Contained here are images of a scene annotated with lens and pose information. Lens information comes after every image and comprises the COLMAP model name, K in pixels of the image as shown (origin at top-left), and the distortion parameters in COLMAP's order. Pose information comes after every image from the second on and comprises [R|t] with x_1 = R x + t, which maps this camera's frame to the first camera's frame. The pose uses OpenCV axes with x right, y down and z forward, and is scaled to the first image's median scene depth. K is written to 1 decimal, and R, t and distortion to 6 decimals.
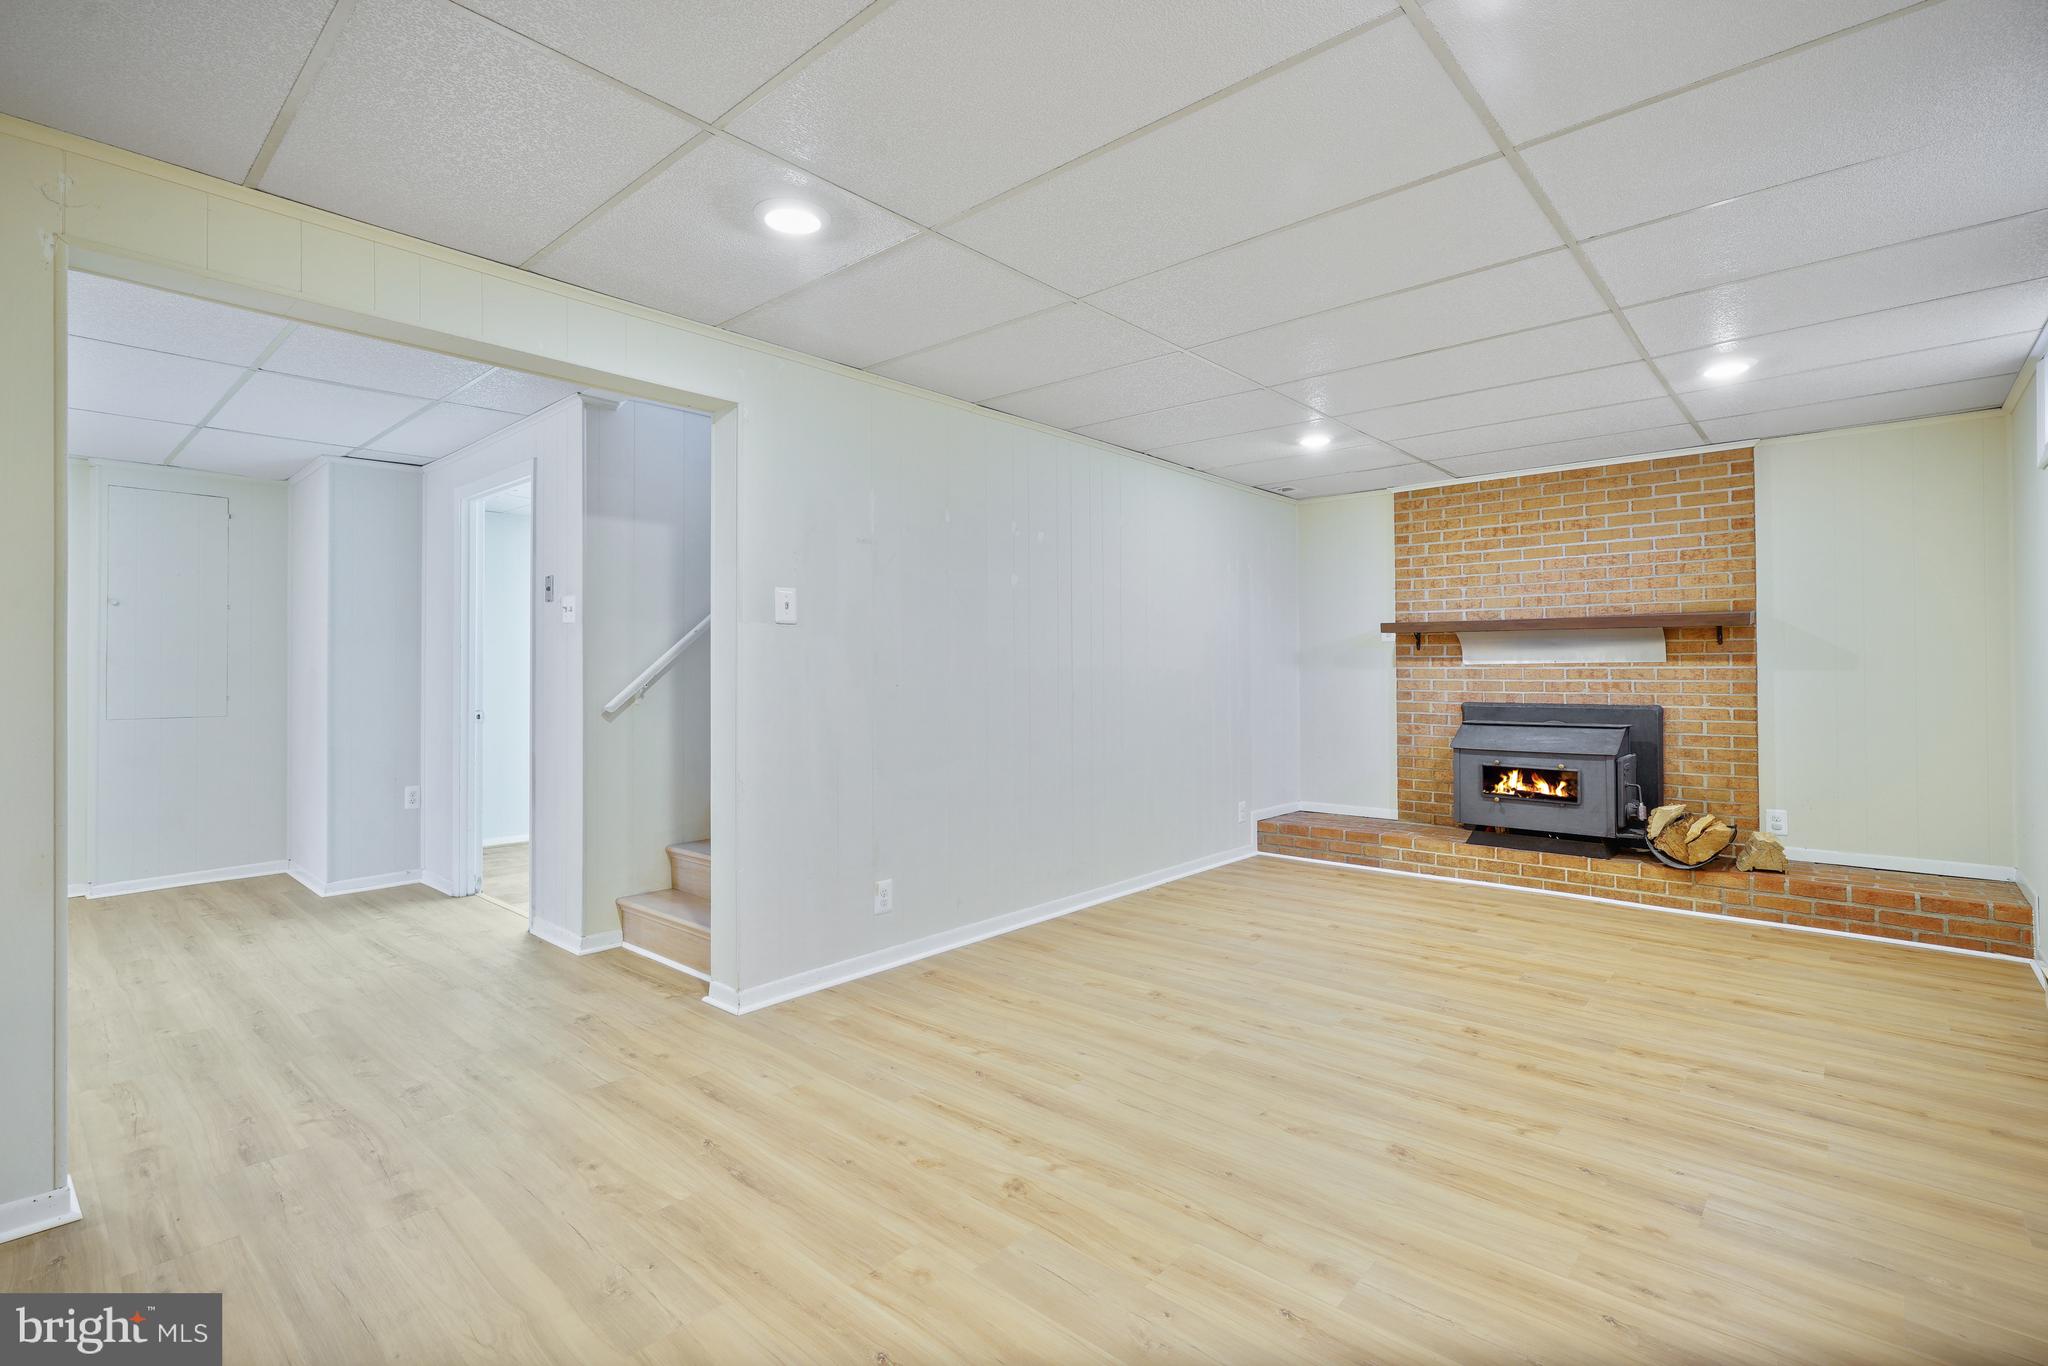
lens RADIAL K [[946.1, 0, 1022.3], [0, 946.1, 648.2], [0, 0, 1]] dist [0.001034, 0.000544]
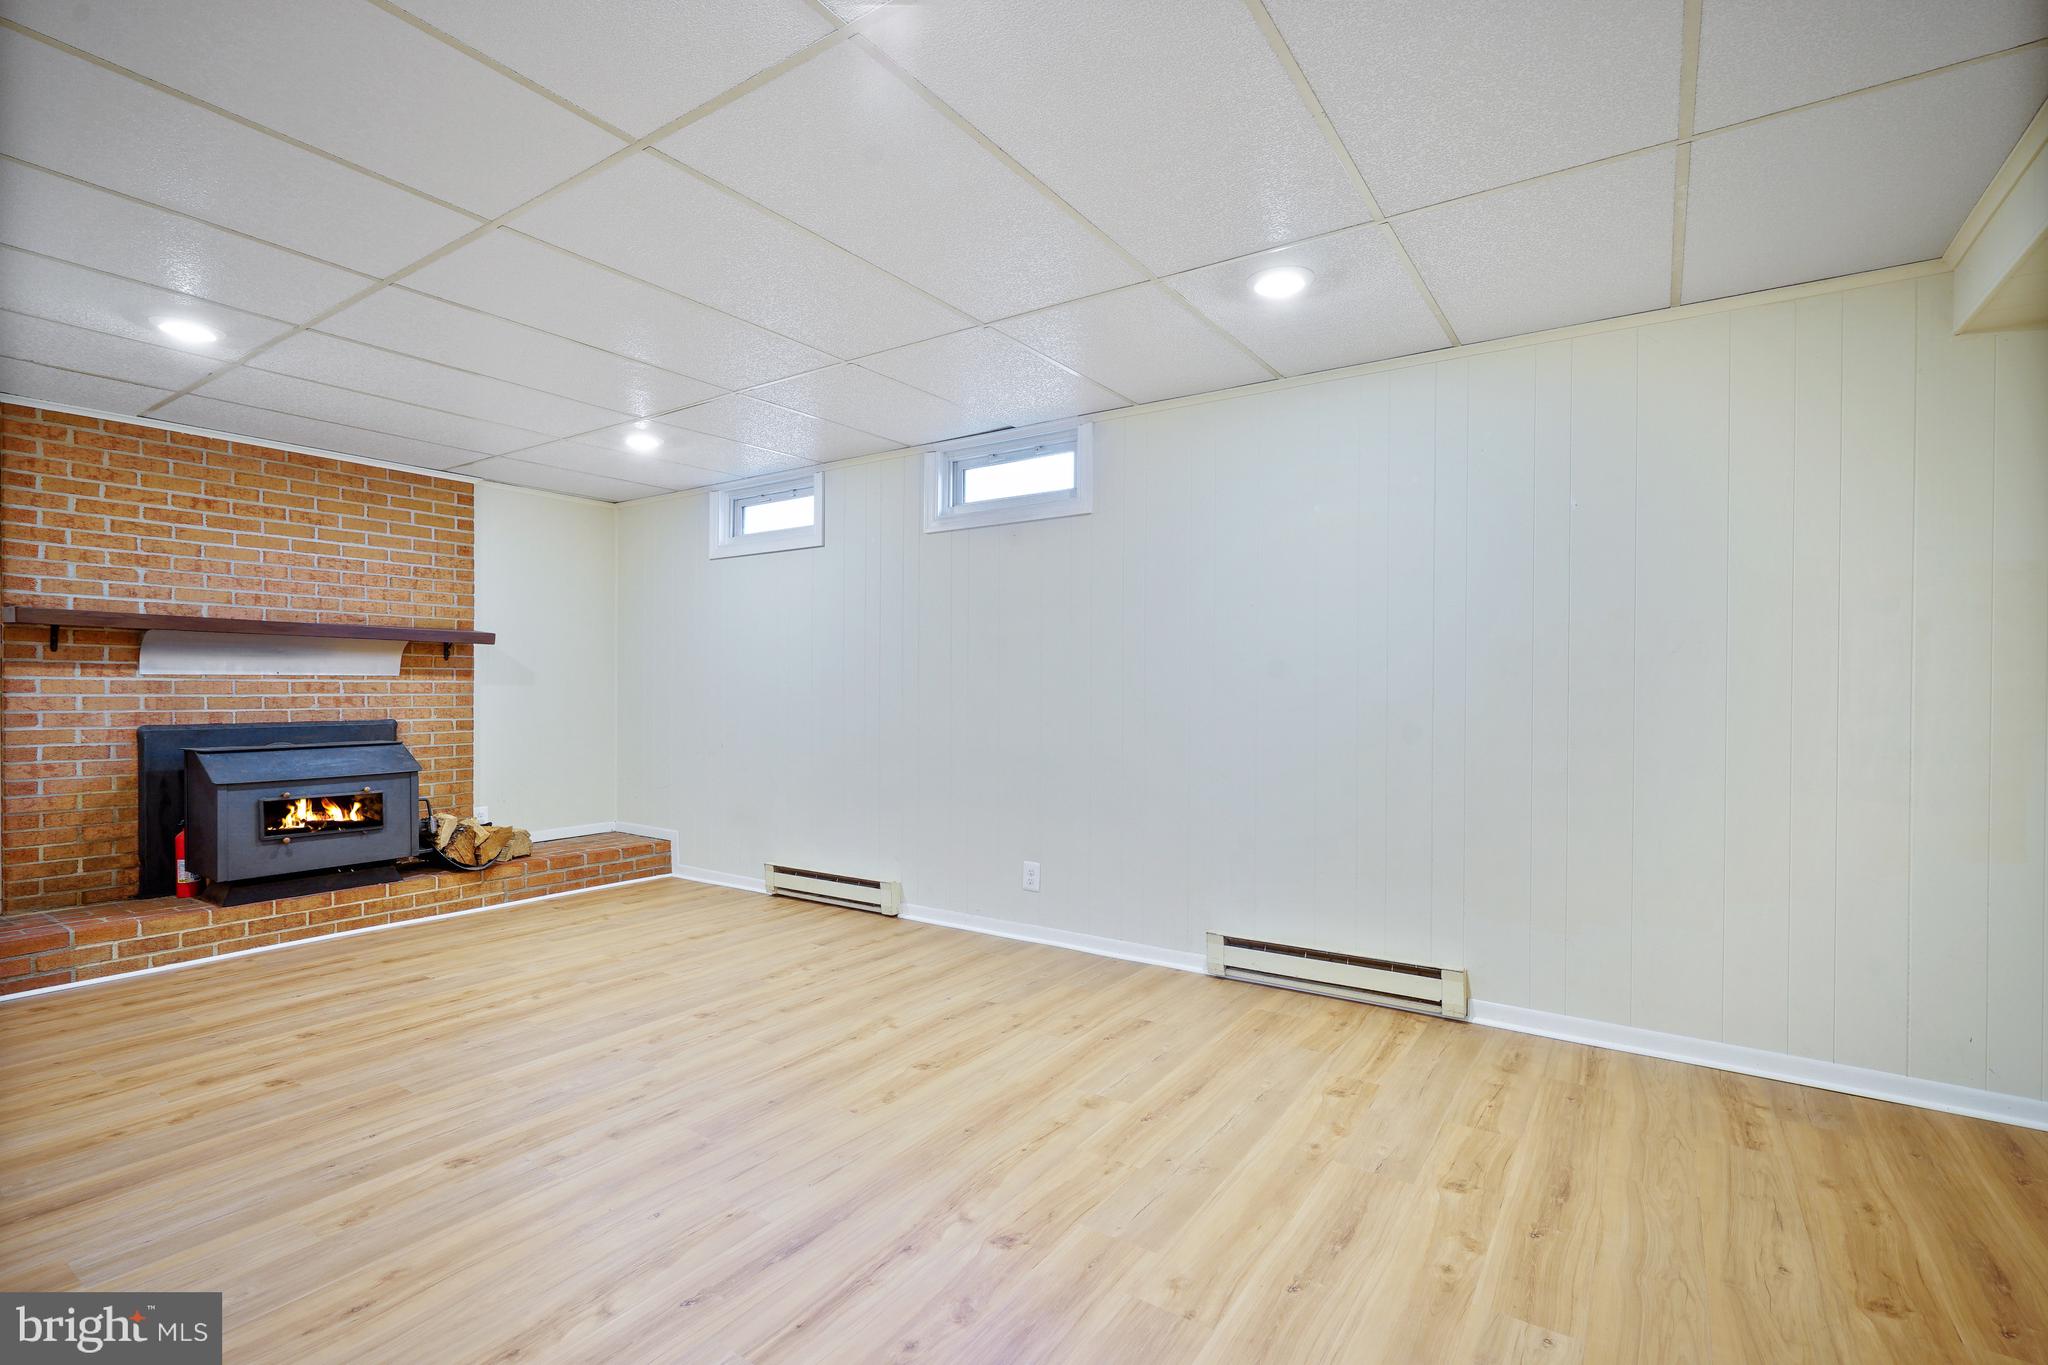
lens RADIAL K [[942.0, 0, 1024.0], [0, 942.0, 682.5], [0, 0, 1]] dist [0.008839, -0.000031]
pose [[-0.131172, 0.007288, 0.991333, -0.398355], [-0.027785, 0.999553, -0.011025, 0.014538], [-0.990970, -0.028991, -0.130911, 0.481128]]
